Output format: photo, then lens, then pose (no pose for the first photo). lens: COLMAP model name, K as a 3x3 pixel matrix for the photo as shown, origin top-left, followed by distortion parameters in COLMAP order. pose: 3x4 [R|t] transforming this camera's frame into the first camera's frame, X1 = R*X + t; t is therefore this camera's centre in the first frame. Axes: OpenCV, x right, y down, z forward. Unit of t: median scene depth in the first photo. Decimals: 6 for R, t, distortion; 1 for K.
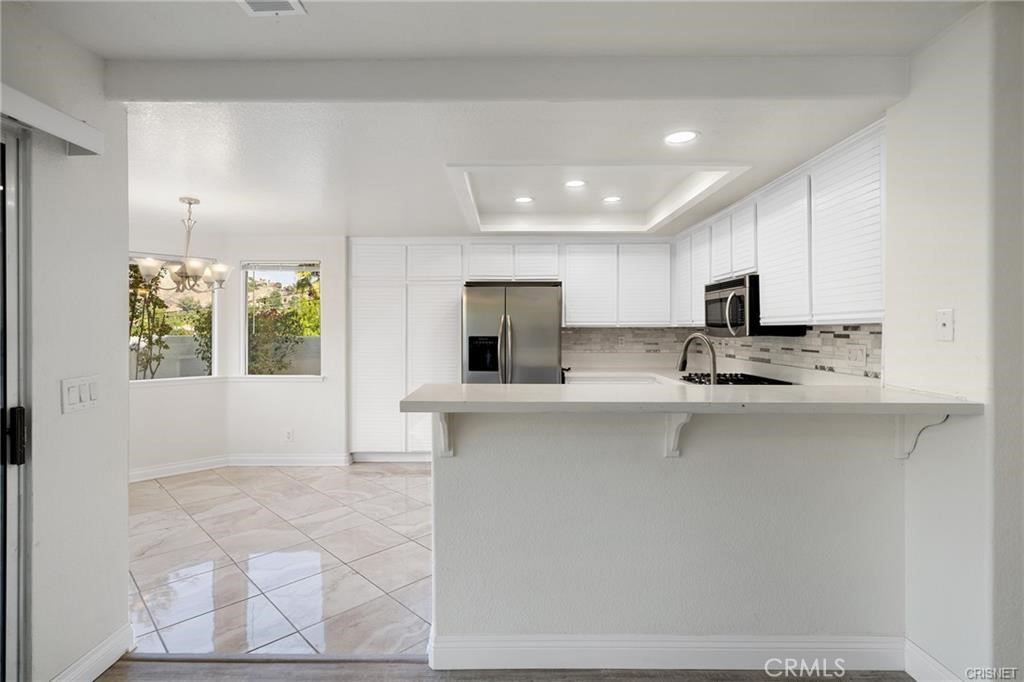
lens RADIAL K [[503.4, 0, 510.1], [0, 503.4, 330.6], [0, 0, 1]] dist [-0.001472, 0.001511]
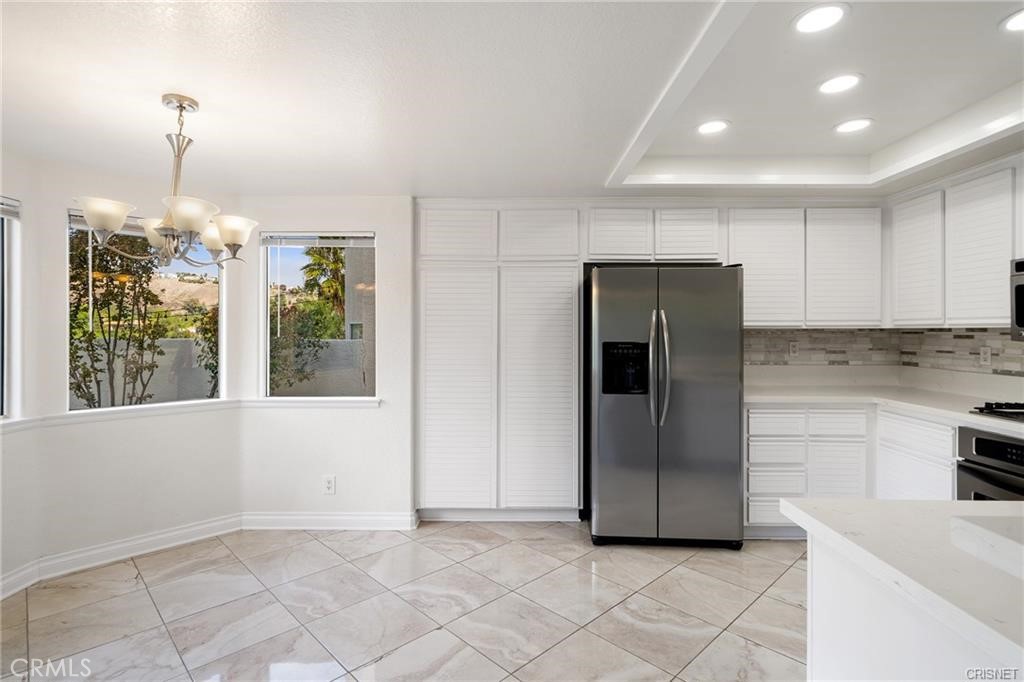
lens RADIAL K [[503.4, 0, 511.9], [0, 503.4, 332.4], [0, 0, 1]] dist [-0.001472, 0.001511]
pose [[0.999988, 0.001516, -0.004707, -0.198399], [-0.001525, 0.999997, -0.001924, 0.000175], [0.004704, 0.001931, 0.999987, 0.331265]]
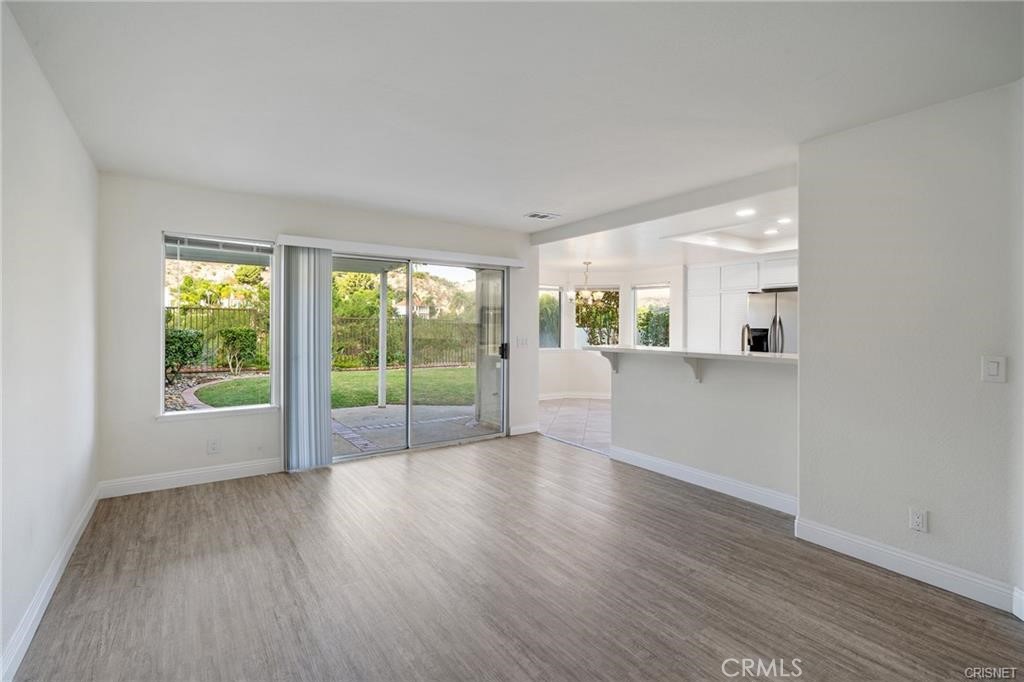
lens RADIAL K [[471.2, 0, 511.5], [0, 471.2, 332.0], [0, 0, 1]] dist [0.002756, 0.000558]
pose [[0.567641, 0.012414, -0.823183, 0.635189], [-0.006576, 0.999923, 0.010545, 0.012323], [0.823250, -0.000573, 0.567678, -0.317501]]
